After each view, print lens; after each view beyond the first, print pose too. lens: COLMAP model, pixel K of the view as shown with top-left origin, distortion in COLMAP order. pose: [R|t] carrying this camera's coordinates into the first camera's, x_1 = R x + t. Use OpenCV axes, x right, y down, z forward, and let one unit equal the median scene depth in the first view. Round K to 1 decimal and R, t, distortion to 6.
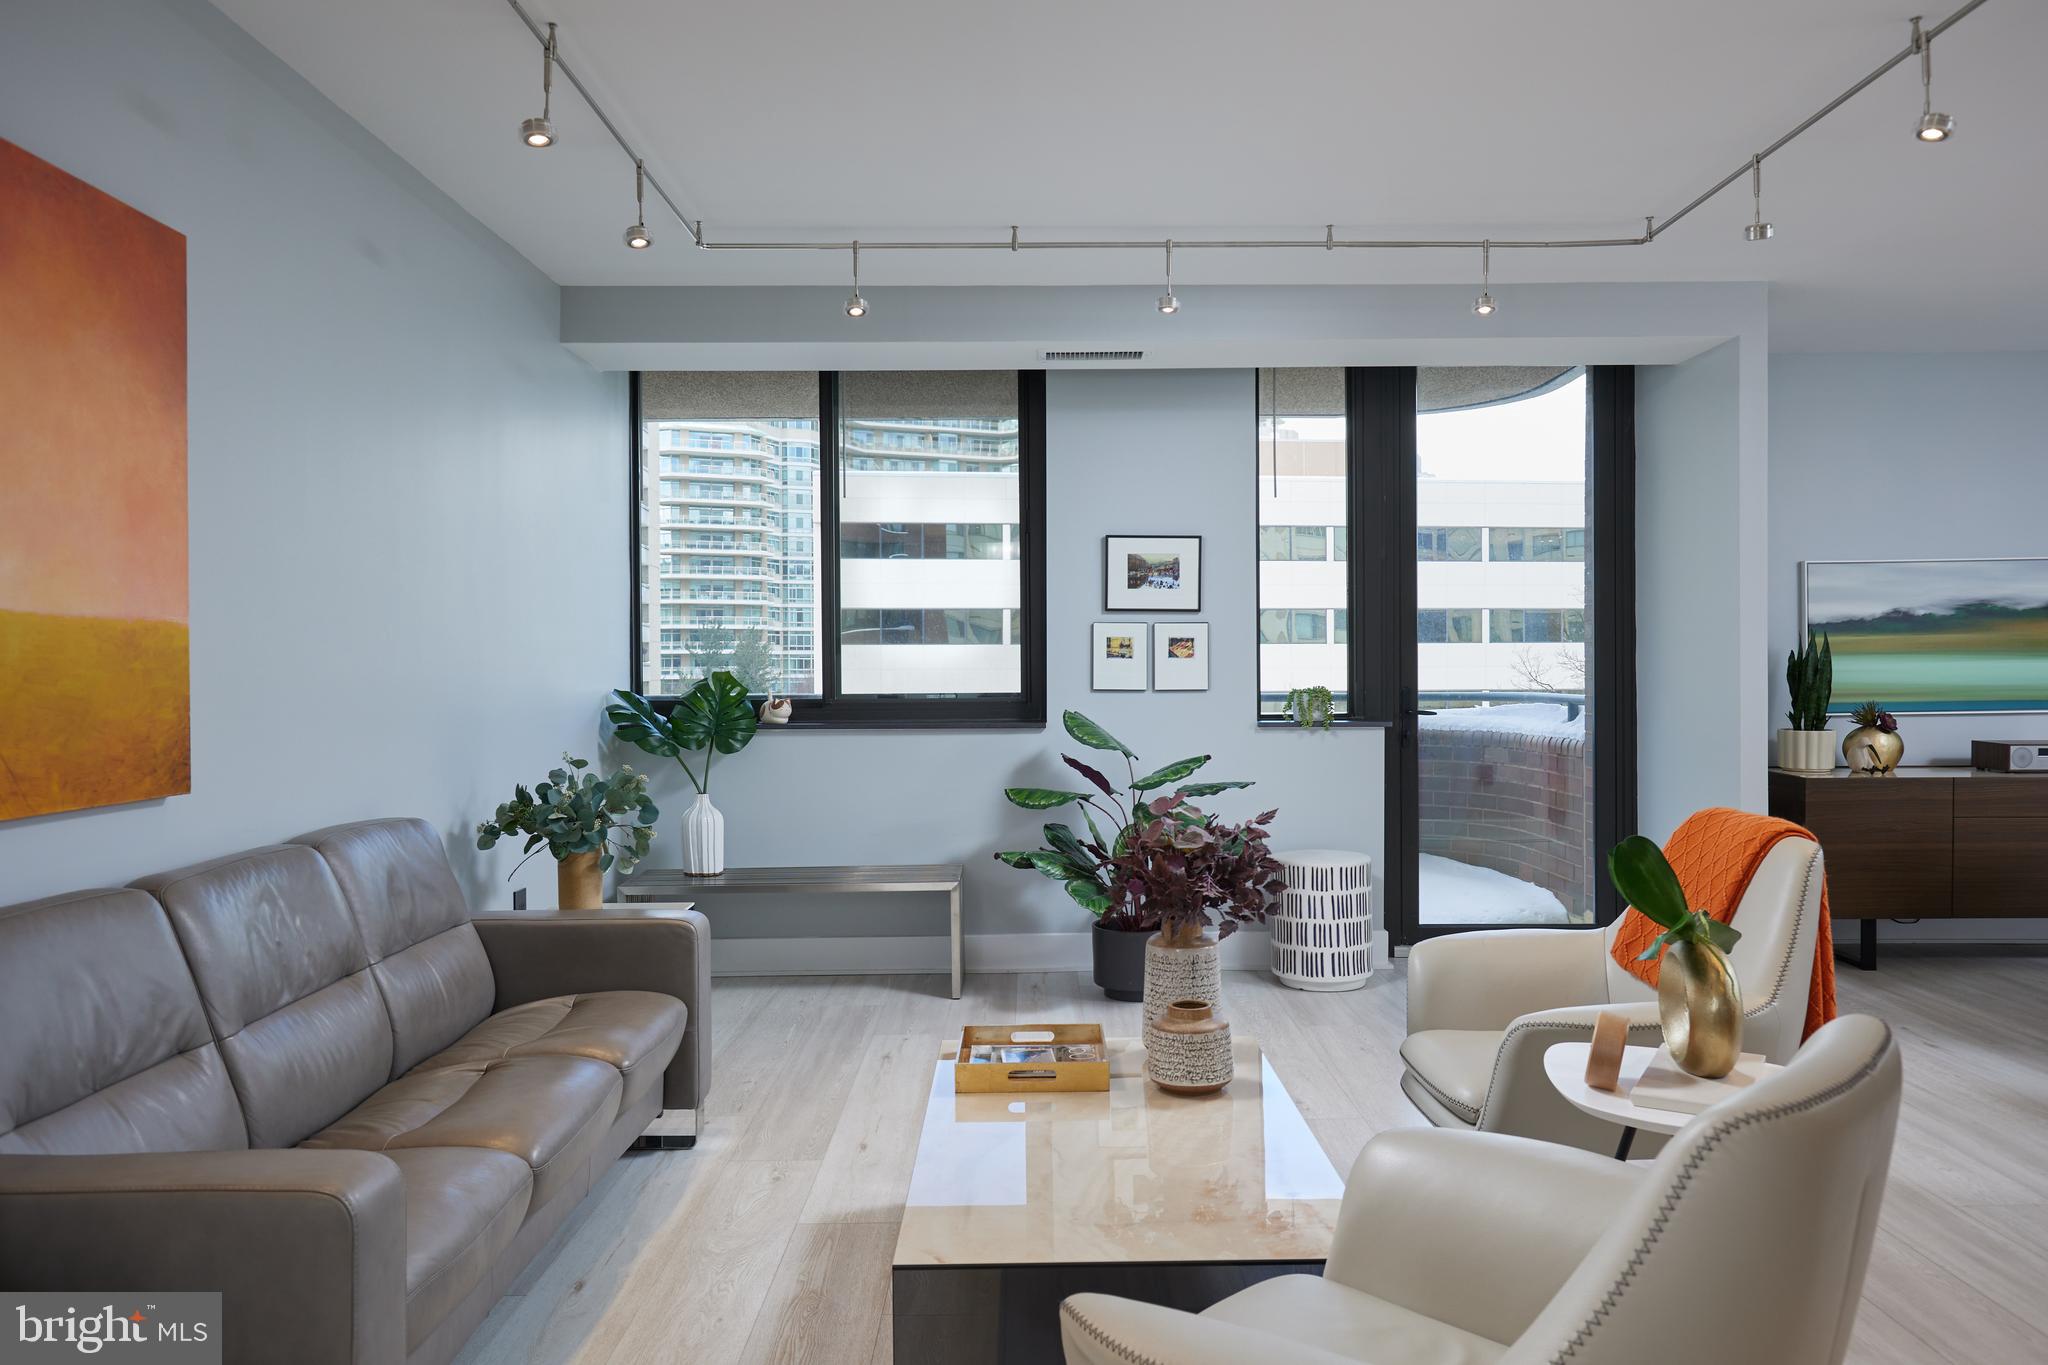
lens RADIAL K [[1447.4, 0, 1021.7], [0, 1447.4, 679.2], [0, 0, 1]] dist [0.004115, 0.005568]
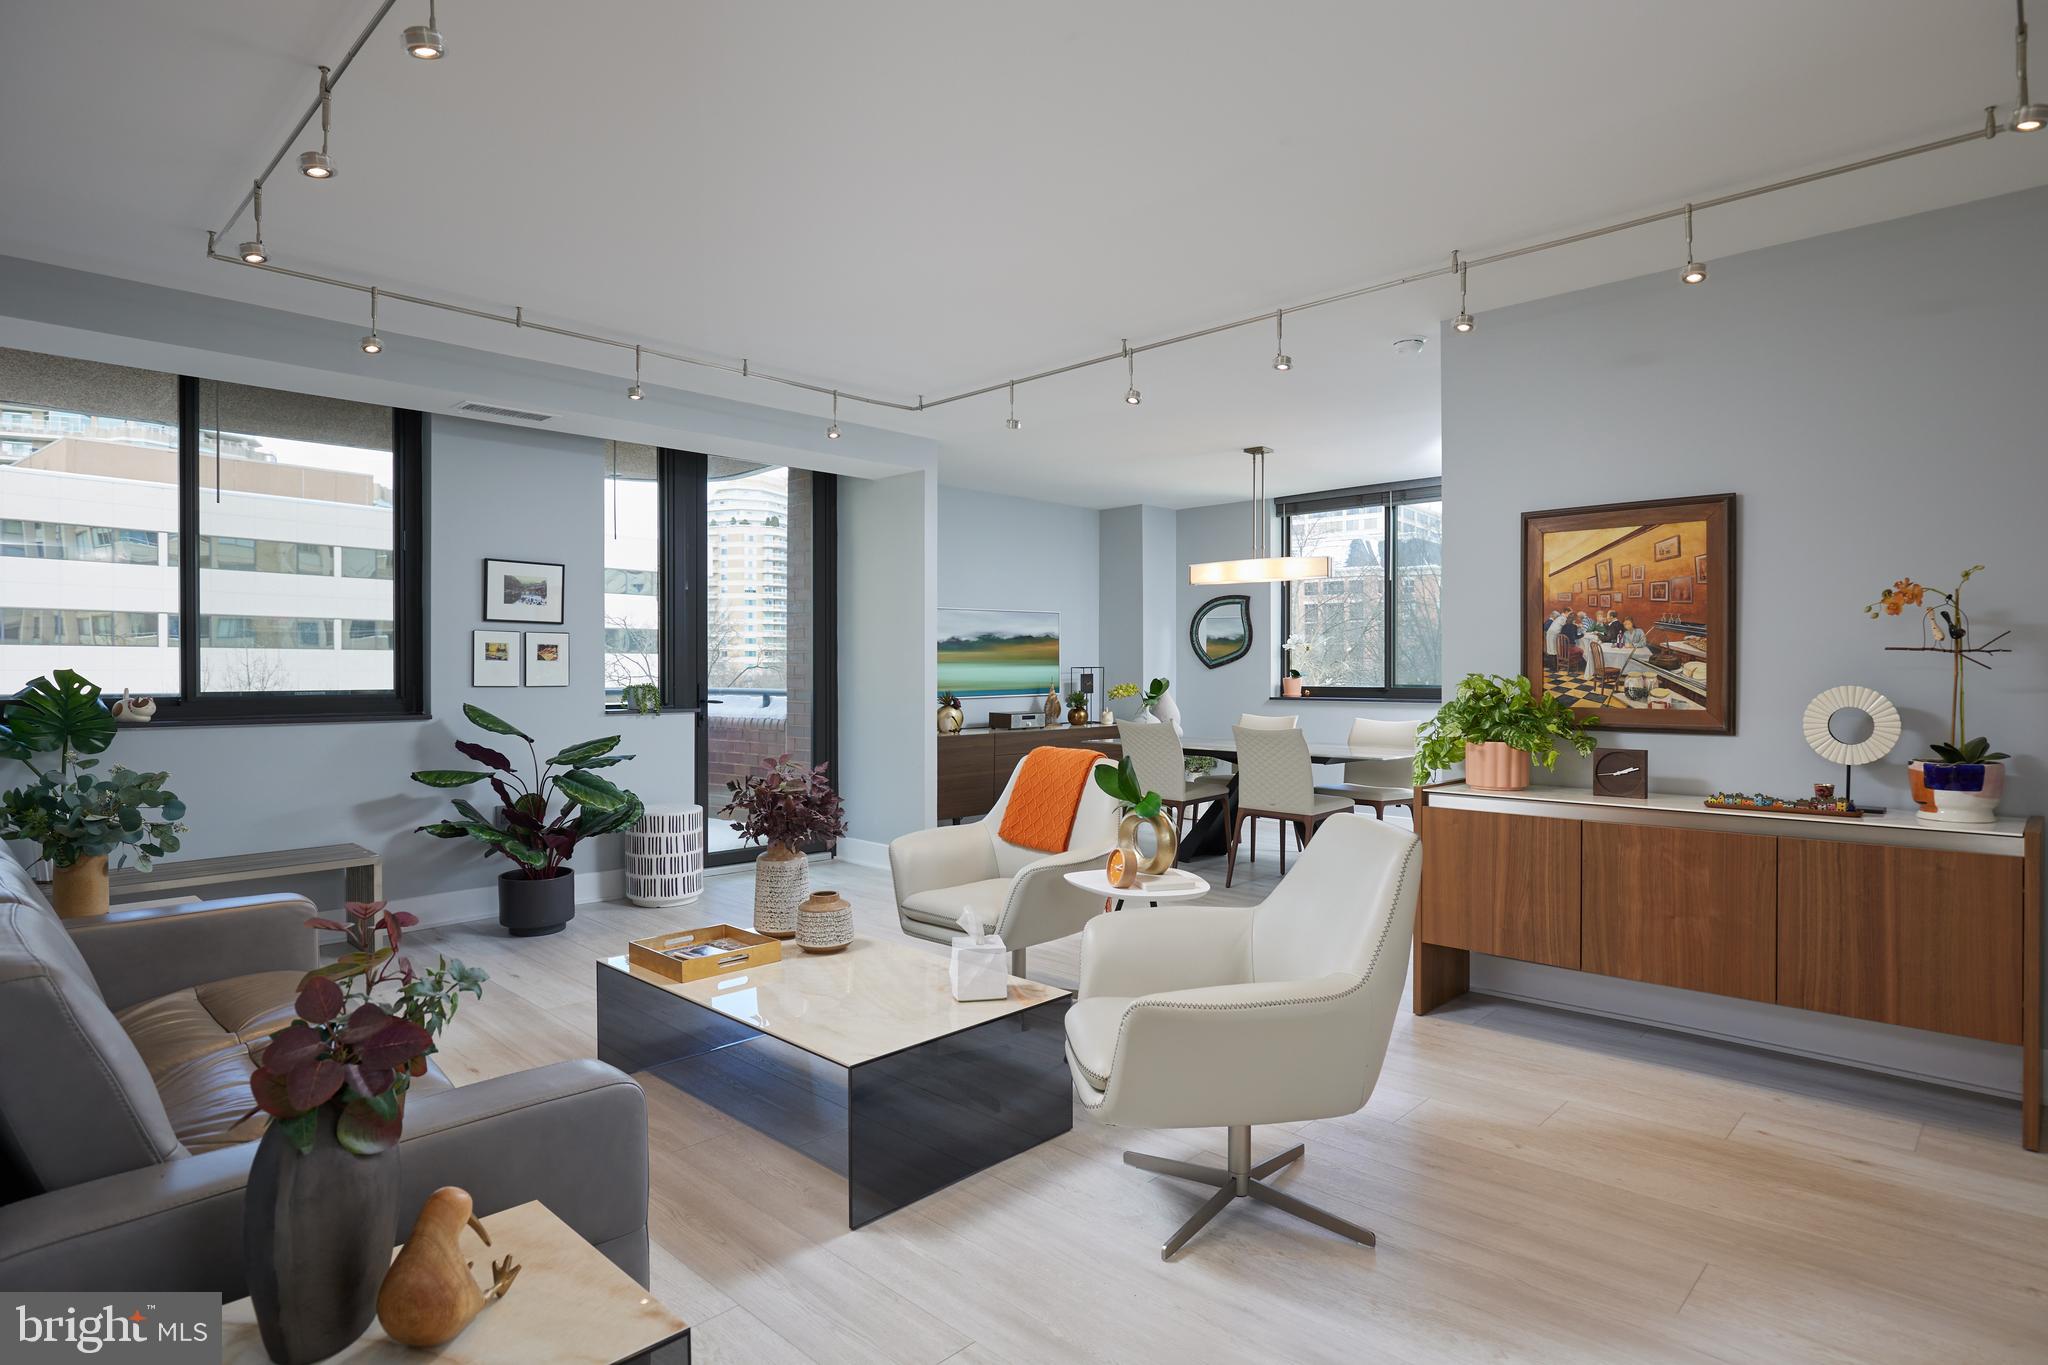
lens RADIAL K [[1111.9, 0, 1049.9], [0, 1111.9, 679.9], [0, 0, 1]] dist [-0.029133, 0.006922]
pose [[0.683589, -0.001358, 0.729866, -0.292182], [0.001952, 0.999998, 0.000032, 0.002850], [-0.729864, 0.001402, 0.683590, 0.026002]]
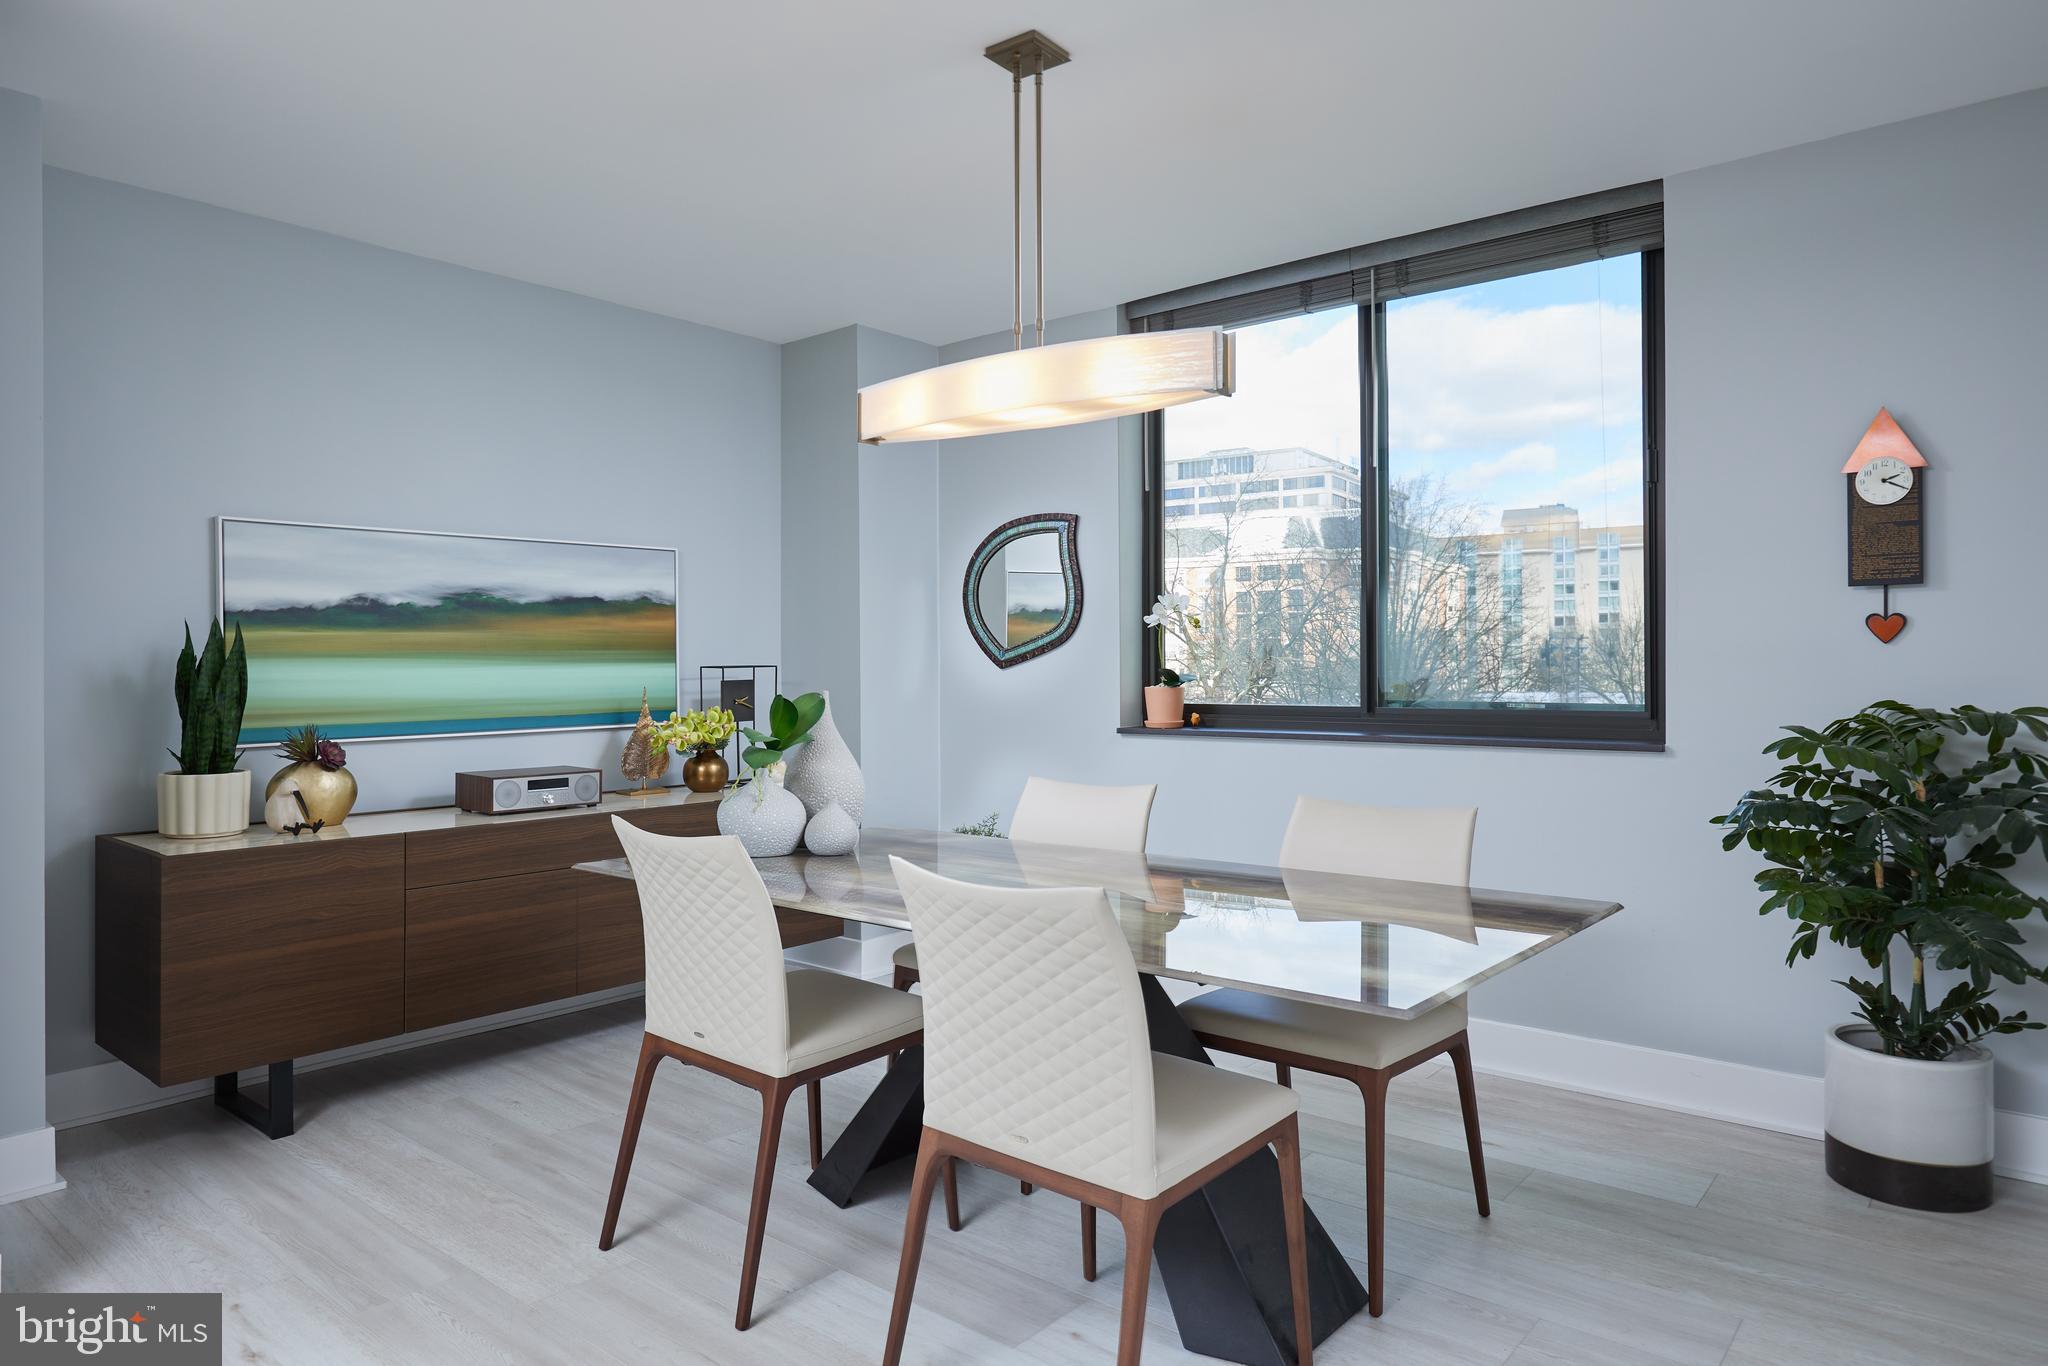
lens RADIAL K [[1235.7, 0, 1018.5], [0, 1235.7, 675.0], [0, 0, 1]] dist [-0.008797, 0.000347]
pose [[0.633887, -0.000673, 0.773425, 0.360579], [0.006517, 0.999969, -0.004471, -0.003788], [-0.773398, 0.007874, 0.633872, 0.384962]]
